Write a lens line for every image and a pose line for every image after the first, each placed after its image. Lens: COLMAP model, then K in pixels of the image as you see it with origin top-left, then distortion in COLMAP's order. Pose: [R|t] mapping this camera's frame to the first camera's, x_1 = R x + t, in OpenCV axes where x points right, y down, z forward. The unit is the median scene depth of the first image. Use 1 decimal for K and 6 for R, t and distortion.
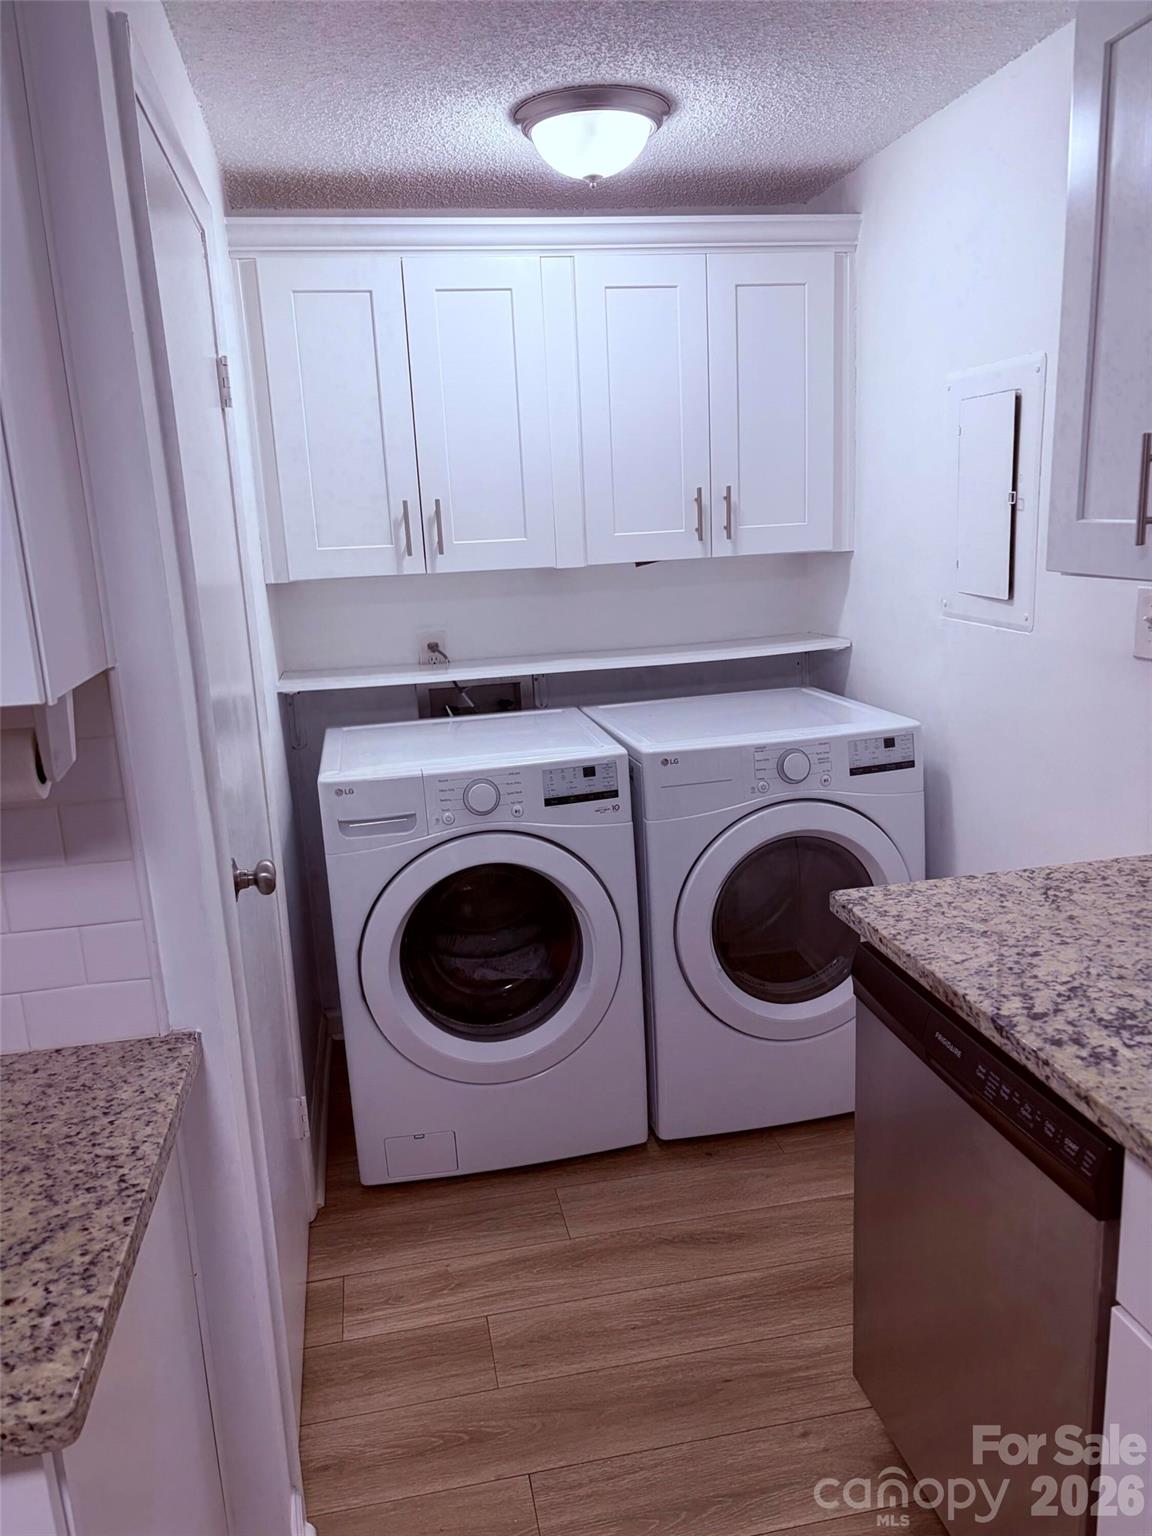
lens RADIAL K [[1163.8, 0, 576.0], [0, 1163.8, 768.0], [0, 0, 1]] dist [0.094962, -0.095985]
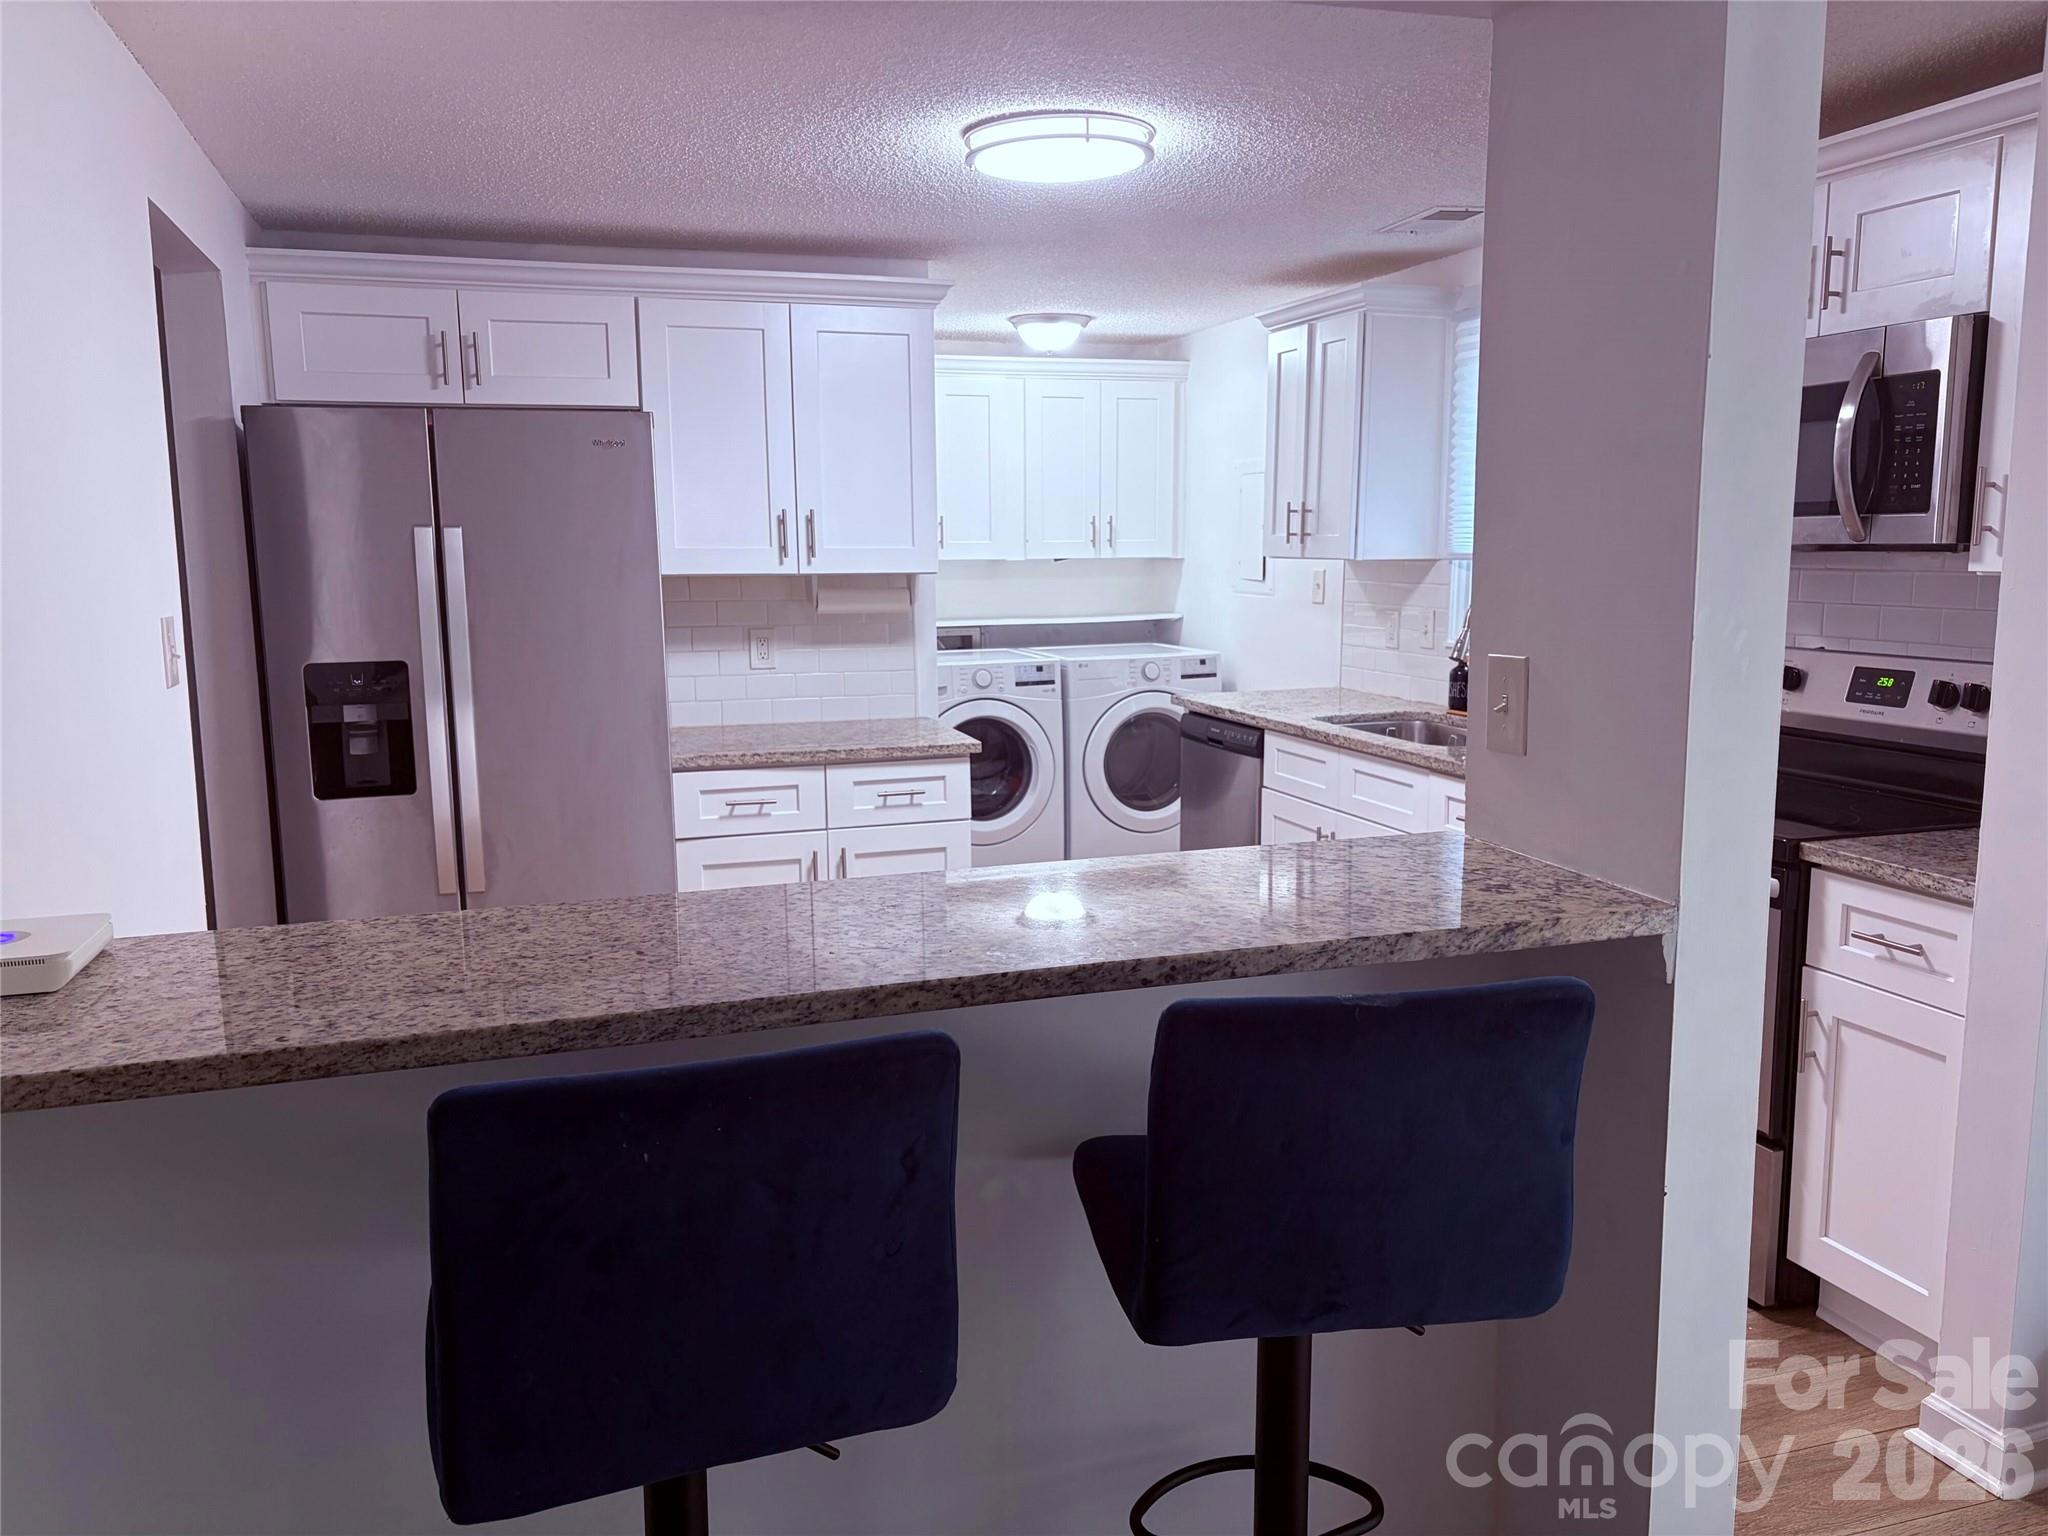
lens RADIAL K [[1519.7, 0, 1024.0], [0, 1519.7, 768.0], [0, 0, 1]] dist [0.062839, -0.115973]
pose [[0.991910, 0.024073, 0.124639, -0.300056], [-0.015071, 0.997242, -0.072674, 0.325762], [-0.126045, 0.070207, 0.989537, -1.300669]]
